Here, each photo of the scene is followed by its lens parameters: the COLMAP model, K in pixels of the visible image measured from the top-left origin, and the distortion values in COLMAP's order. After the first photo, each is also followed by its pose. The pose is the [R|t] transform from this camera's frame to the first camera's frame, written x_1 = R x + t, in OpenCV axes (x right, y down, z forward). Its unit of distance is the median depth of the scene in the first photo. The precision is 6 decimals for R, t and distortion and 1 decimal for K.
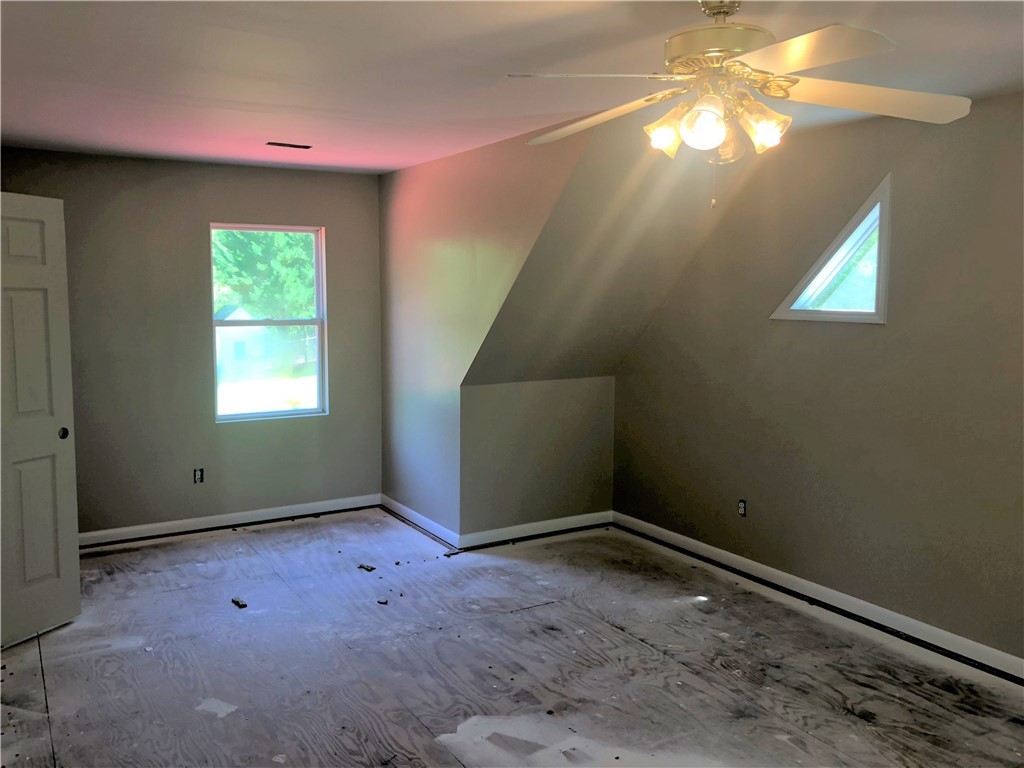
lens RADIAL K [[841.7, 0, 504.6], [0, 841.7, 386.7], [0, 0, 1]] dist [0.042607, -0.039067]
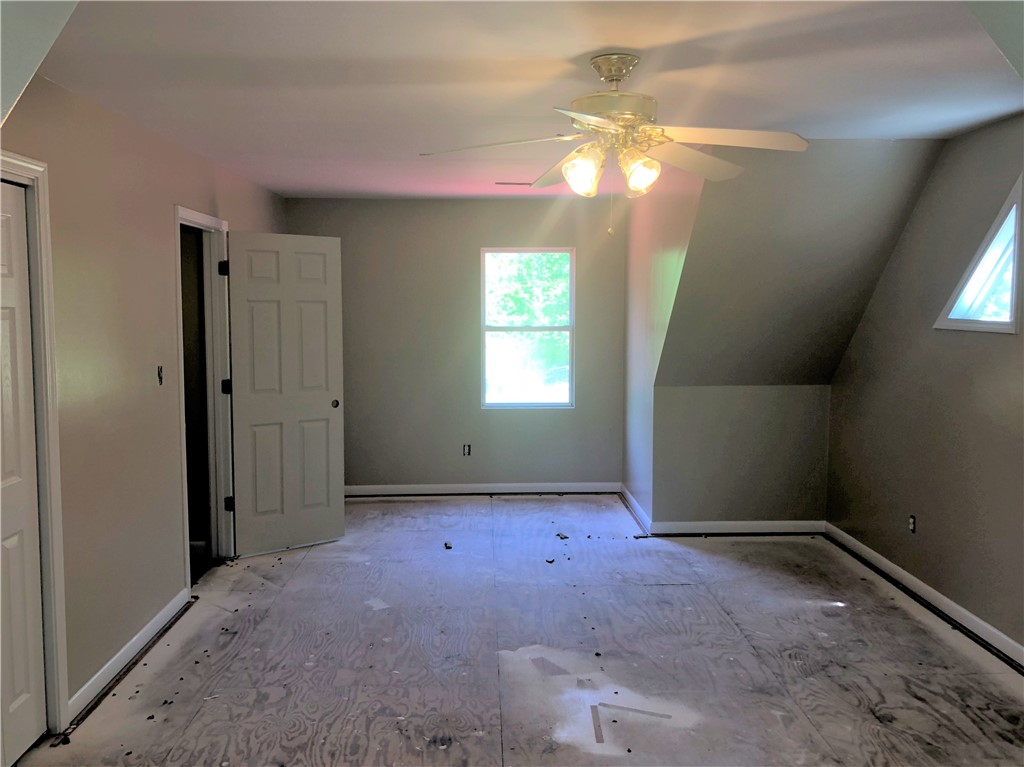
lens RADIAL K [[841.7, 0, 504.6], [0, 841.7, 386.2], [0, 0, 1]] dist [0.042607, -0.039067]
pose [[0.877243, 0.044198, -0.478007, 0.394796], [-0.050678, 0.998715, -0.000661, 0.012754], [0.477364, 0.024804, 0.878356, -0.092273]]
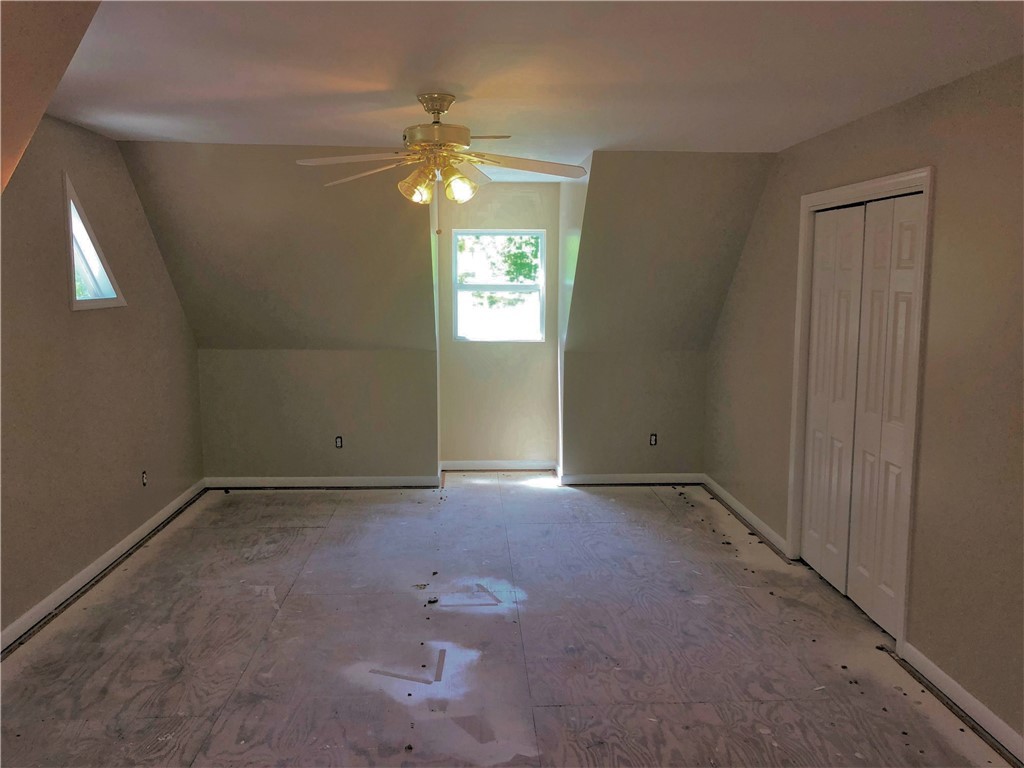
lens RADIAL K [[871.8, 0, 512.0], [0, 871.8, 384.0], [0, 0, 1]] dist [0.100298, -0.186607]
pose [[-0.889478, -0.063146, 0.452595, -0.365525], [0.045985, 0.973012, 0.226127, -0.169990], [-0.454659, 0.221947, -0.862568, 1.359461]]
